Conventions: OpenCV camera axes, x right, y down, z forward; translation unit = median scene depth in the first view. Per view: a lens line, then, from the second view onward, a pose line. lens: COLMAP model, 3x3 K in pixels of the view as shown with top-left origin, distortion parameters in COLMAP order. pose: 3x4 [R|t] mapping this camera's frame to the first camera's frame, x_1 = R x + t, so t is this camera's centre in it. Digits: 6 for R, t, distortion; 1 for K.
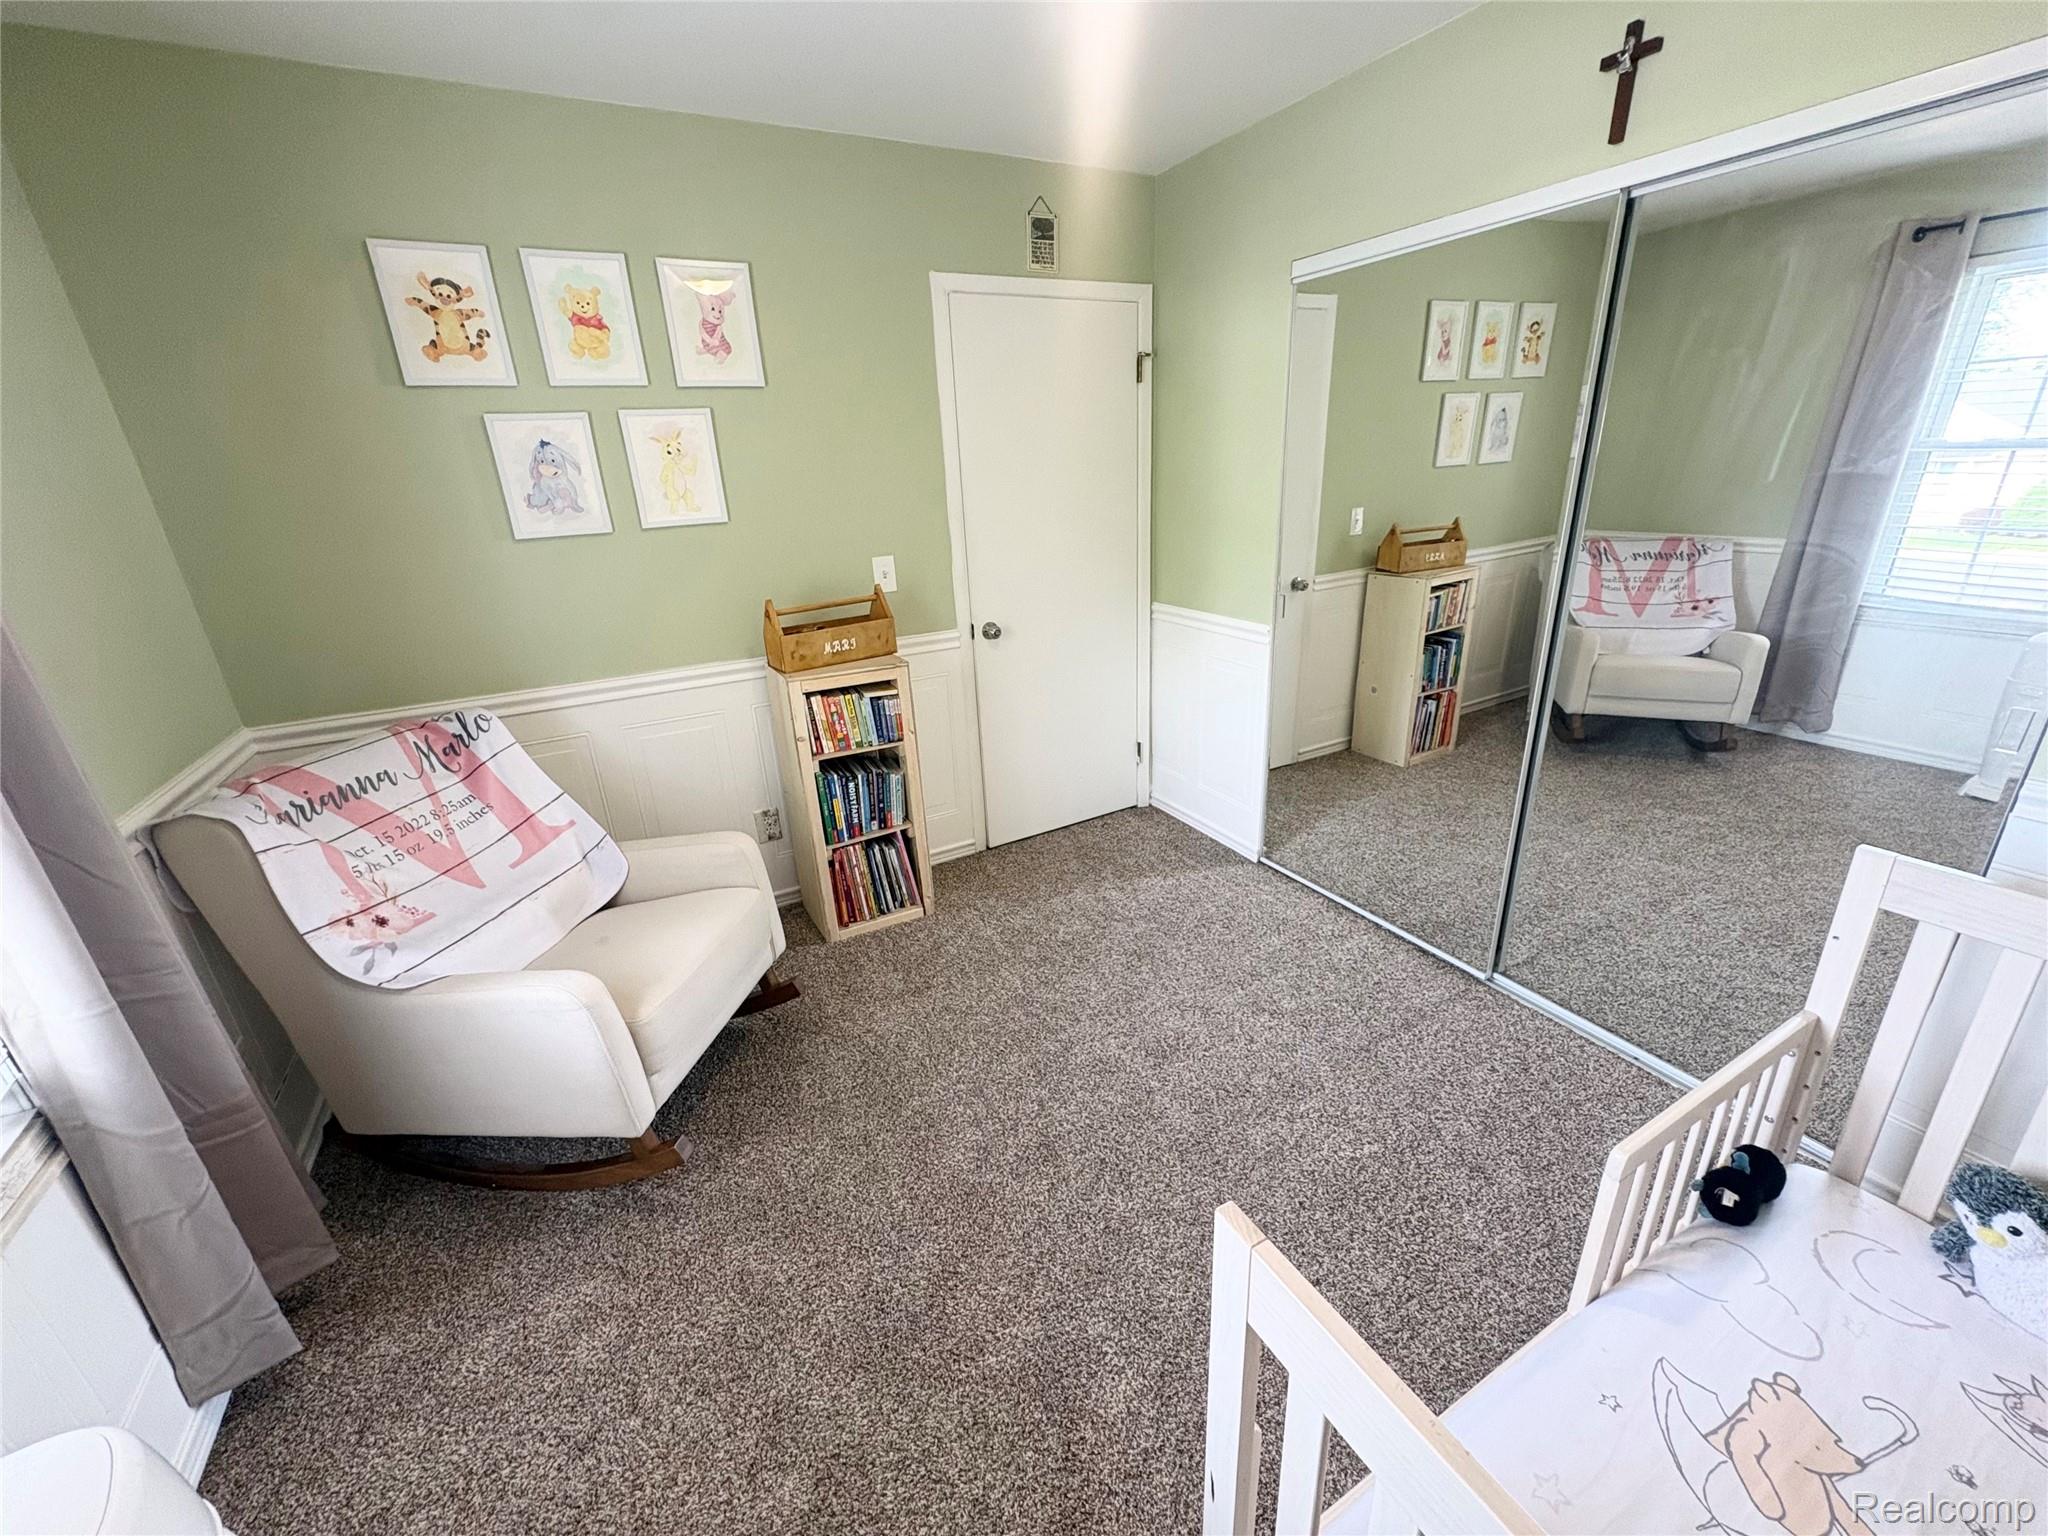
lens RADIAL K [[813.3, 0, 1023.8], [0, 813.3, 760.7], [0, 0, 1]] dist [-0.000203, -0.000071]
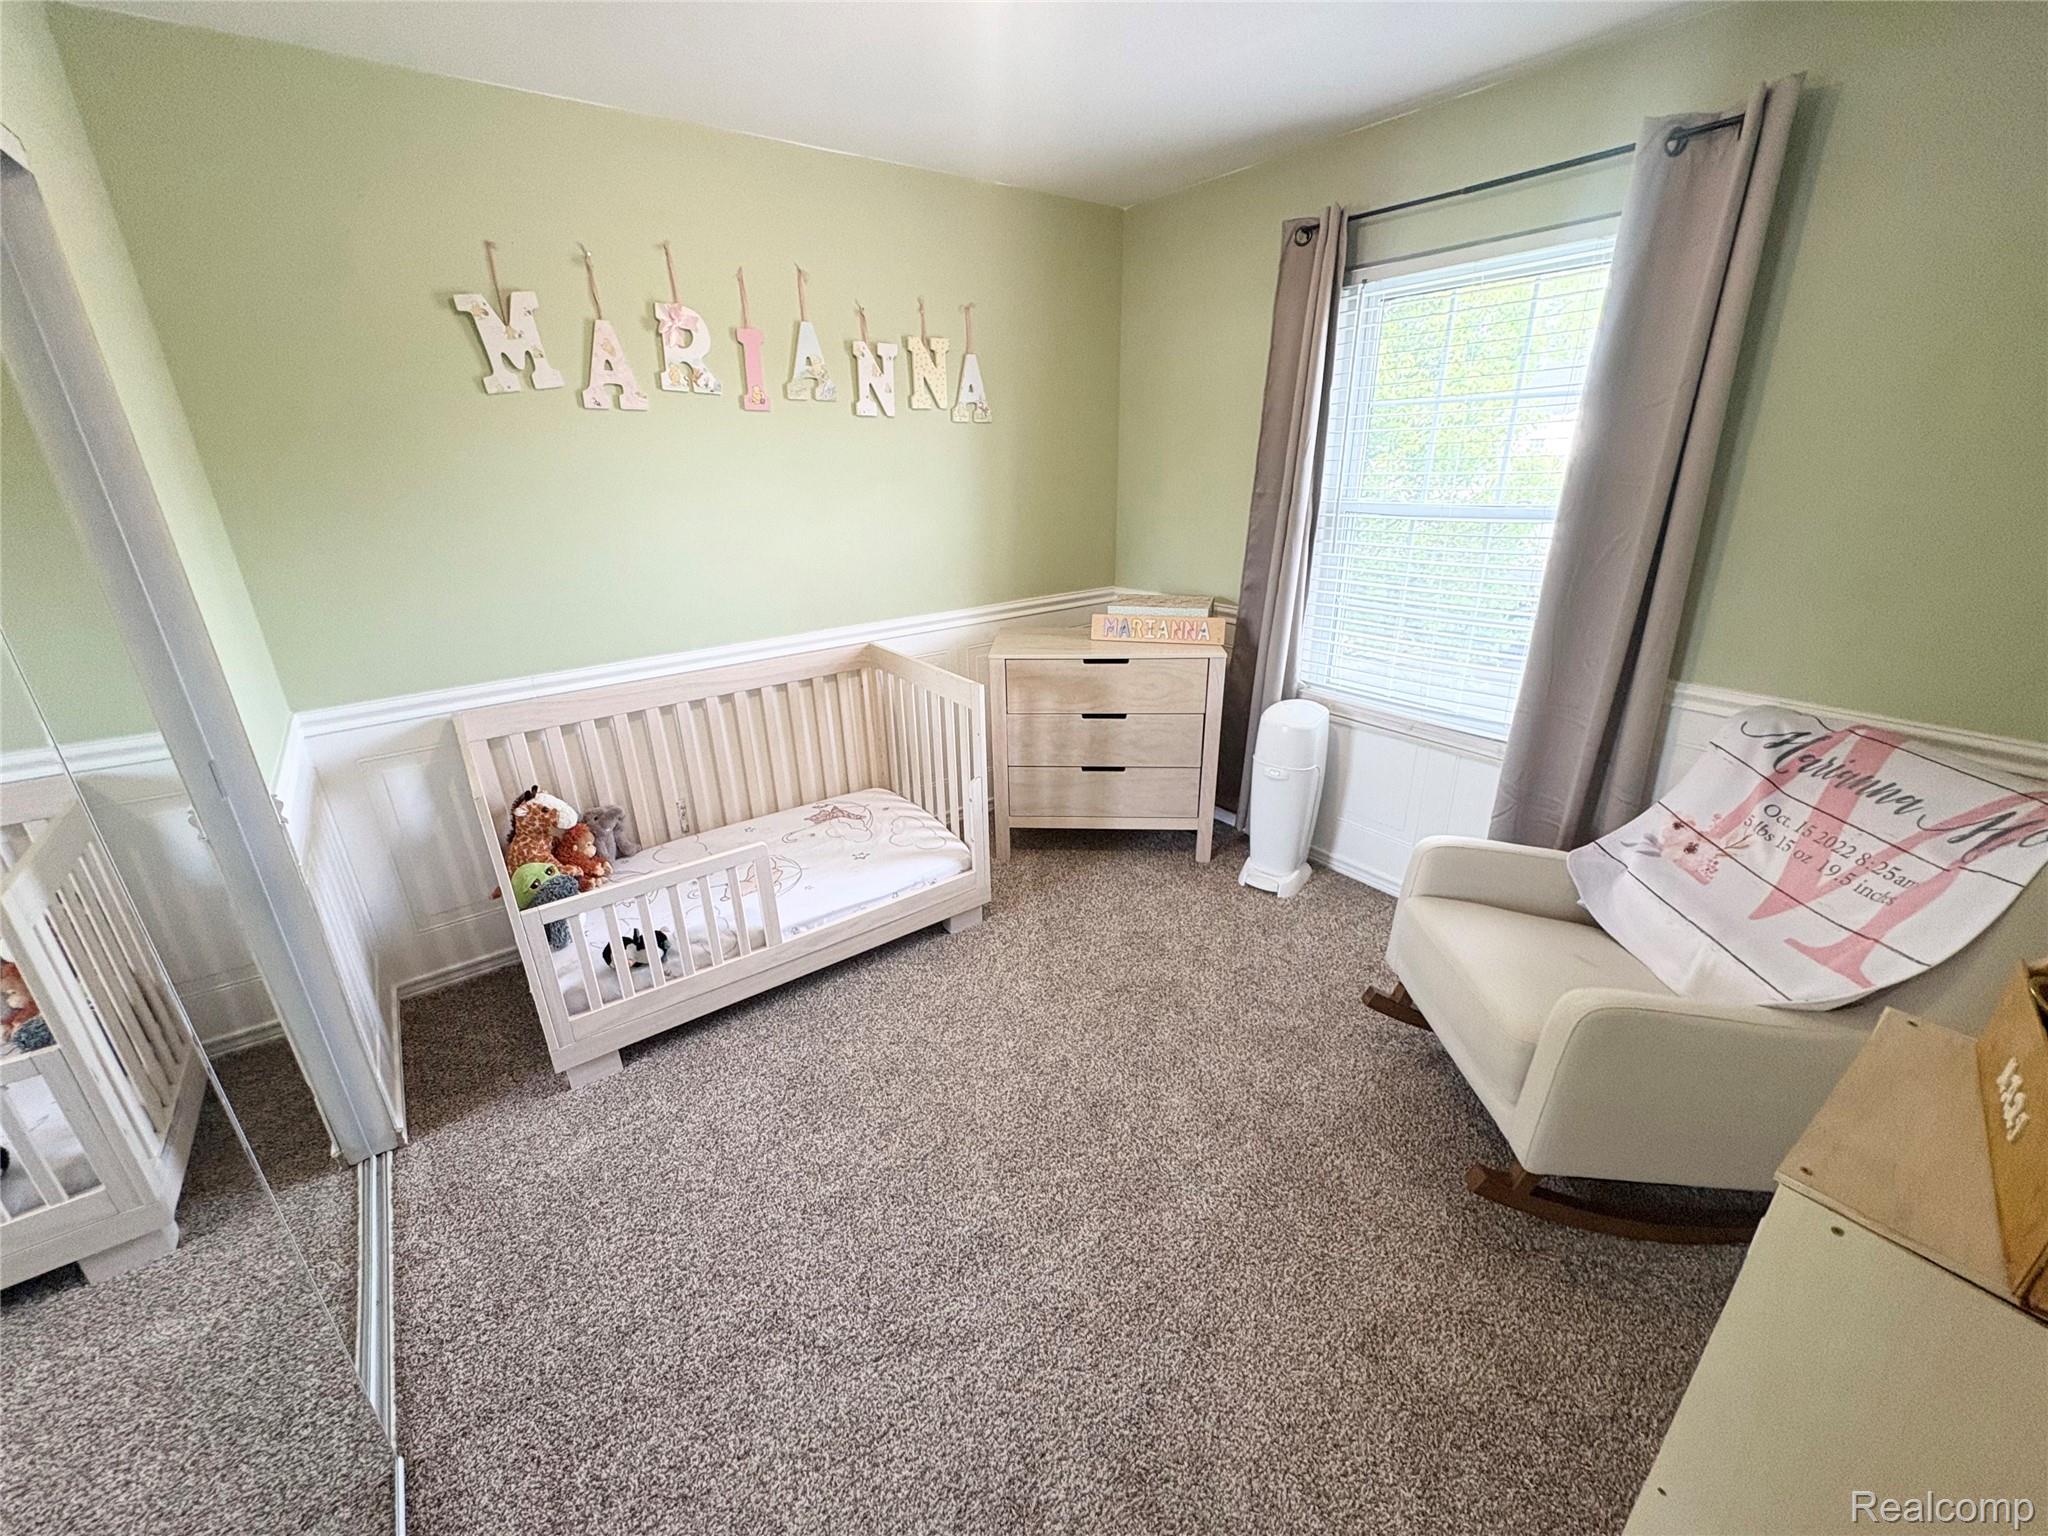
lens RADIAL K [[813.3, 0, 1026.0], [0, 813.3, 766.1], [0, 0, 1]] dist [-0.000203, -0.000071]
pose [[-0.987254, 0.111464, -0.113601, 0.191083], [0.007238, 0.744496, 0.667588, -0.573971], [0.158987, 0.658256, -0.735814, 1.462689]]
